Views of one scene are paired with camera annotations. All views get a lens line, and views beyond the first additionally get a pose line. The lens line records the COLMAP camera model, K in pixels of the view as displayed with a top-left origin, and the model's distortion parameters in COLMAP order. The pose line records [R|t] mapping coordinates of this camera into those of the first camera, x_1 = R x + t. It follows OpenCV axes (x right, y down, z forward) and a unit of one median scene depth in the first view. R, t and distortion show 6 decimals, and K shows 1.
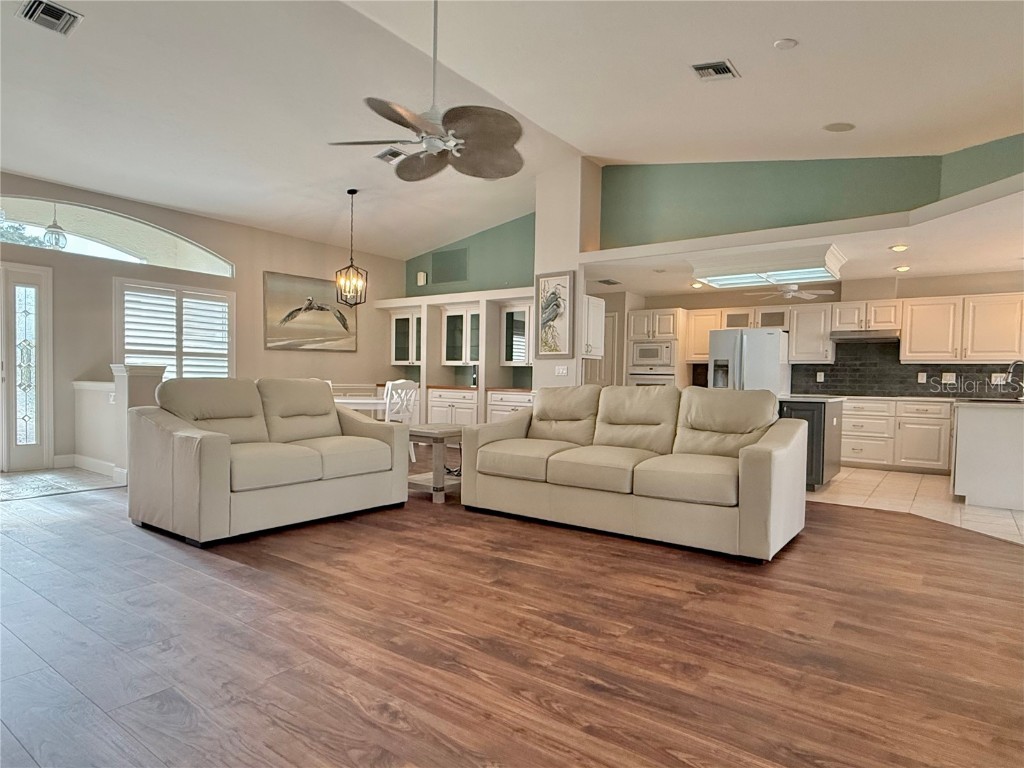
lens RADIAL K [[589.6, 0, 525.7], [0, 589.6, 387.9], [0, 0, 1]] dist [0.002725, -0.000582]
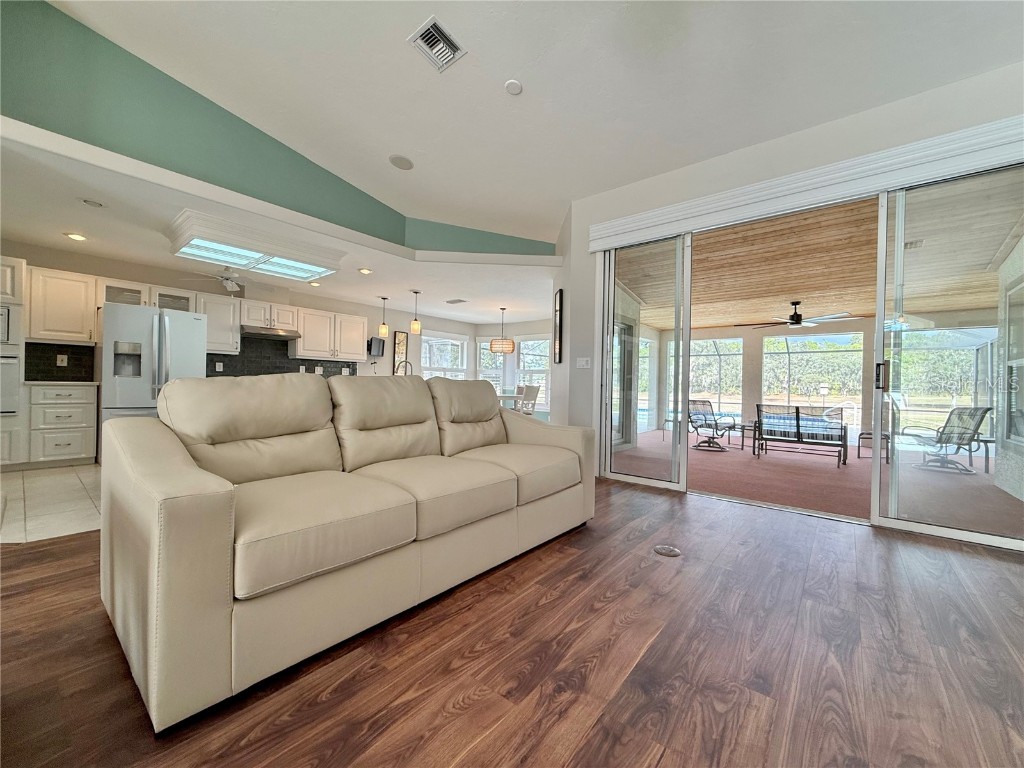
lens RADIAL K [[404.8, 0, 507.8], [0, 404.8, 385.2], [0, 0, 1]] dist [-0.000959, -0.000581]
pose [[0.077792, -0.018680, 0.996795, -0.205742], [-0.001894, 0.999820, 0.018885, -0.000749], [-0.996968, -0.003357, 0.077742, 0.516557]]
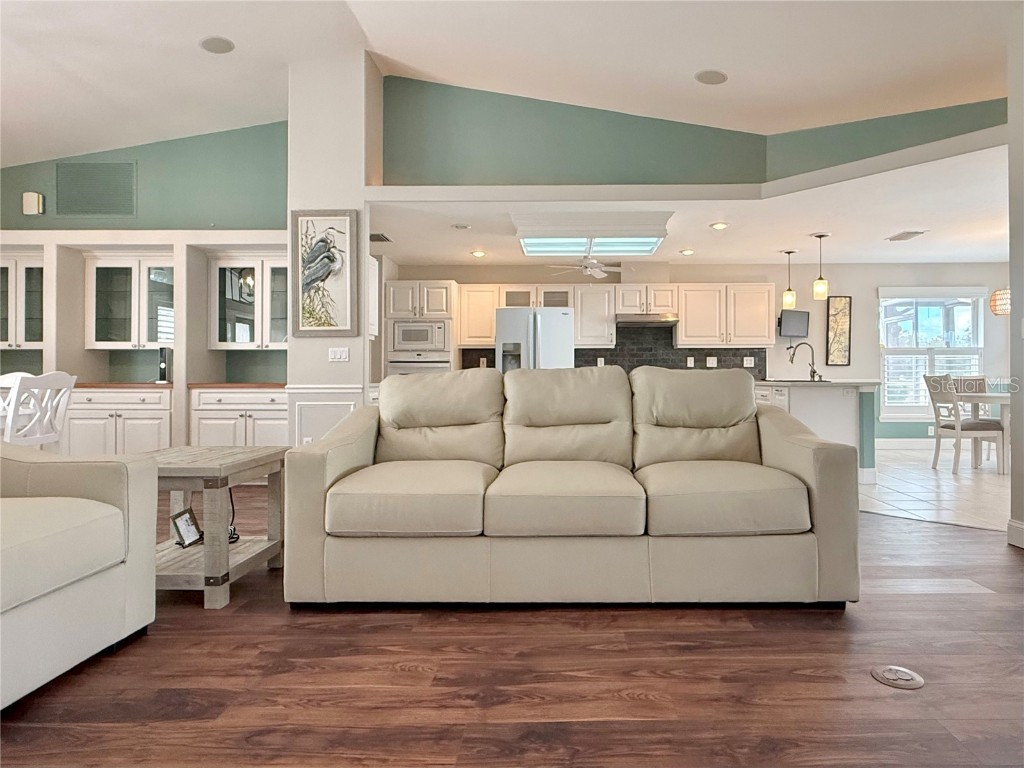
lens RADIAL K [[619.8, 0, 559.2], [0, 619.8, 367.8], [0, 0, 1]] dist [-0.000350, 0.001903]
pose [[0.818172, -0.012550, 0.574836, -0.145222], [0.027231, 0.999486, -0.016936, 0.005570], [-0.574328, 0.029510, 0.818093, 0.271391]]
